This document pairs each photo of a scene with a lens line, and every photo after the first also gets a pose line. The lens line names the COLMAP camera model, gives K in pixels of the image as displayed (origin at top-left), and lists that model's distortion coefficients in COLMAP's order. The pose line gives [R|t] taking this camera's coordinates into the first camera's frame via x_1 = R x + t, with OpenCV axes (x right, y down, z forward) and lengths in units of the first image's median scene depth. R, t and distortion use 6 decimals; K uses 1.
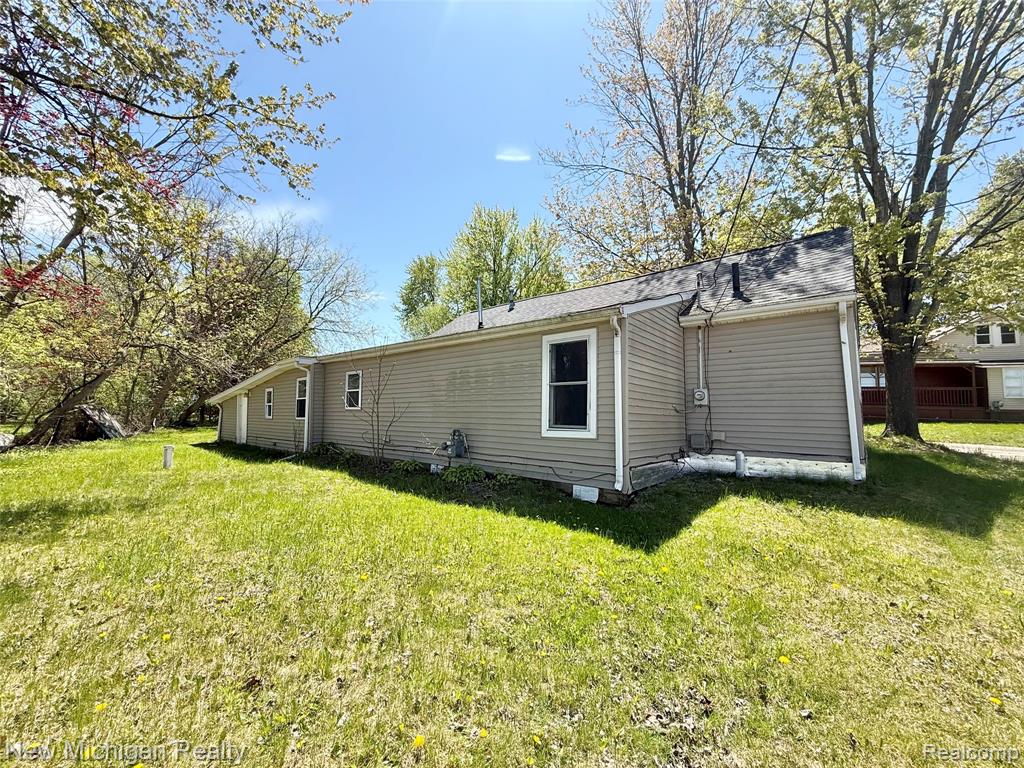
lens RADIAL K [[406.0, 0, 509.8], [0, 406.0, 383.4], [0, 0, 1]] dist [-0.000592, -0.000040]
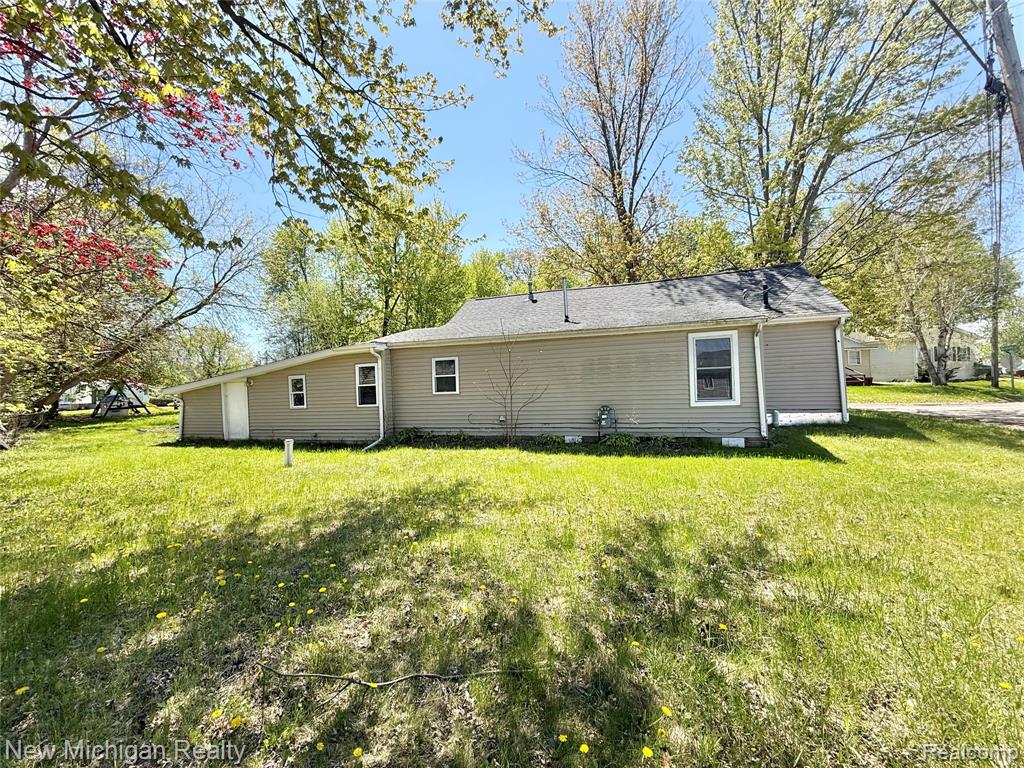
lens RADIAL K [[406.0, 0, 509.8], [0, 406.0, 383.4], [0, 0, 1]] dist [-0.000592, -0.000040]
pose [[0.933170, -0.028441, 0.358308, -0.983189], [0.010280, 0.998569, 0.052489, -0.026752], [-0.359288, -0.045298, 0.932127, -0.067452]]
